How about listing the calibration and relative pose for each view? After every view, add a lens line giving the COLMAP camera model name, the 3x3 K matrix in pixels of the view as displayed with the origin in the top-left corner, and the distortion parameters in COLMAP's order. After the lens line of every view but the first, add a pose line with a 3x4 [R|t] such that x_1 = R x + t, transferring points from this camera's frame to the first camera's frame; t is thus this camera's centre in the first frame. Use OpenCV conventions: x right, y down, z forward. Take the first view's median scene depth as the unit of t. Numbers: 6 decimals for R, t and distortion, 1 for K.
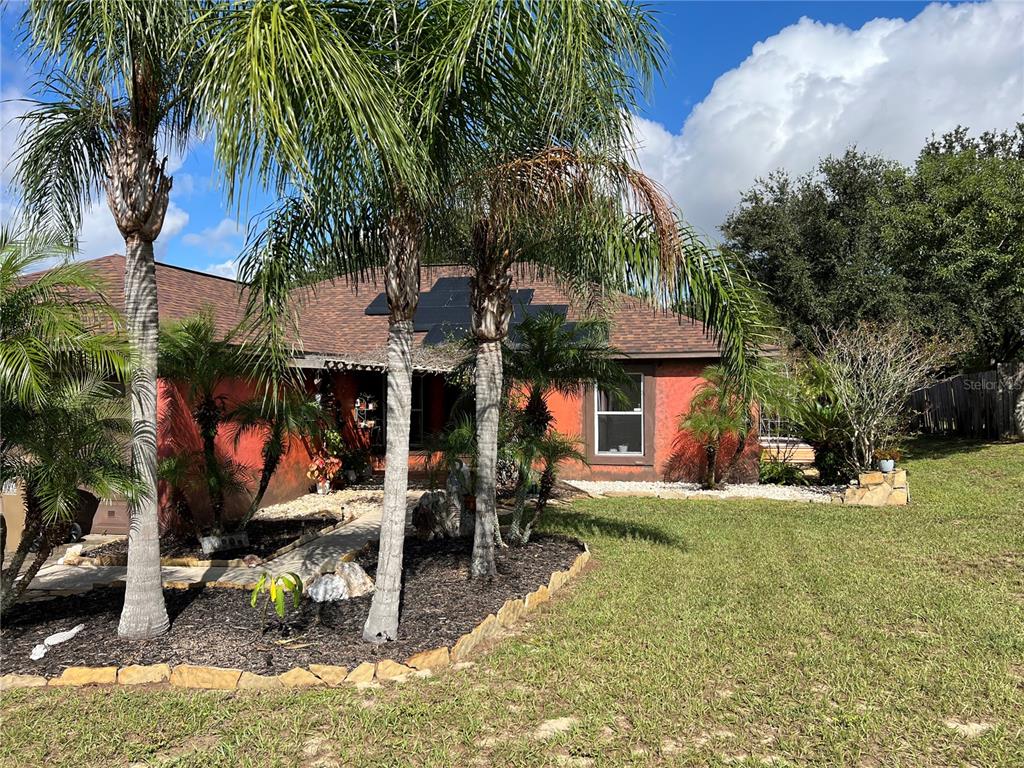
lens RADIAL K [[762.3, 0, 510.3], [0, 762.3, 385.6], [0, 0, 1]] dist [0.045135, -0.002199]
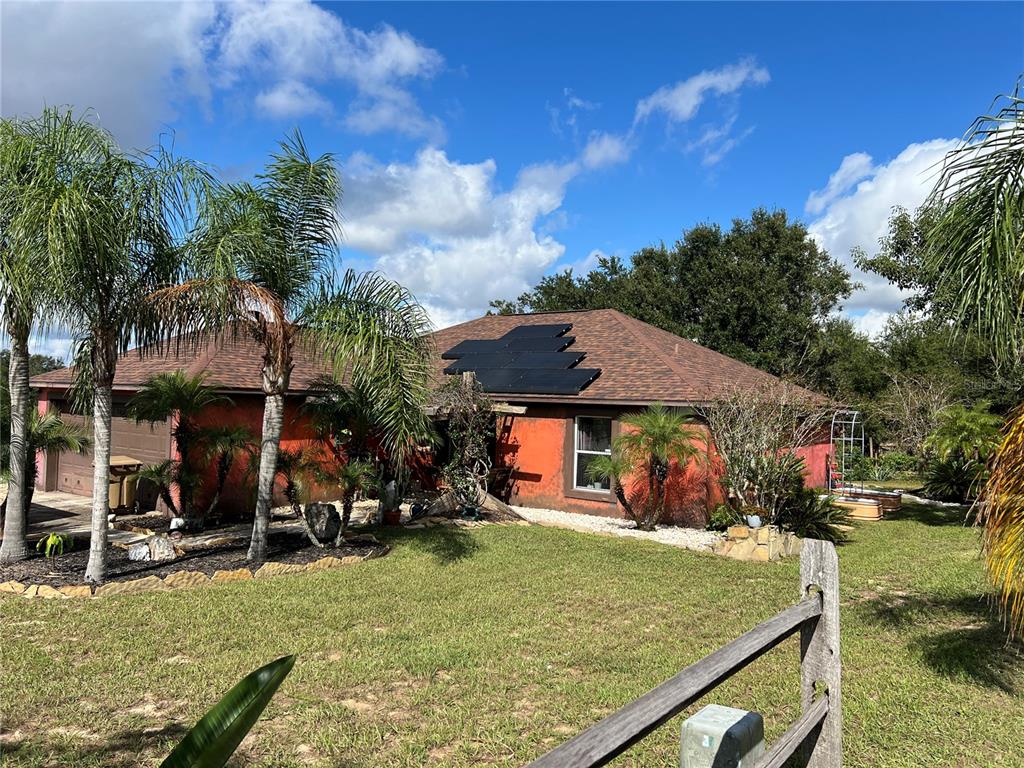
lens RADIAL K [[762.3, 0, 510.3], [0, 762.3, 385.6], [0, 0, 1]] dist [0.045135, -0.002199]
pose [[0.898119, 0.025040, -0.439040, 0.520940], [-0.037975, 0.999064, -0.020704, -0.033418], [0.438111, 0.035267, 0.898229, -0.042823]]
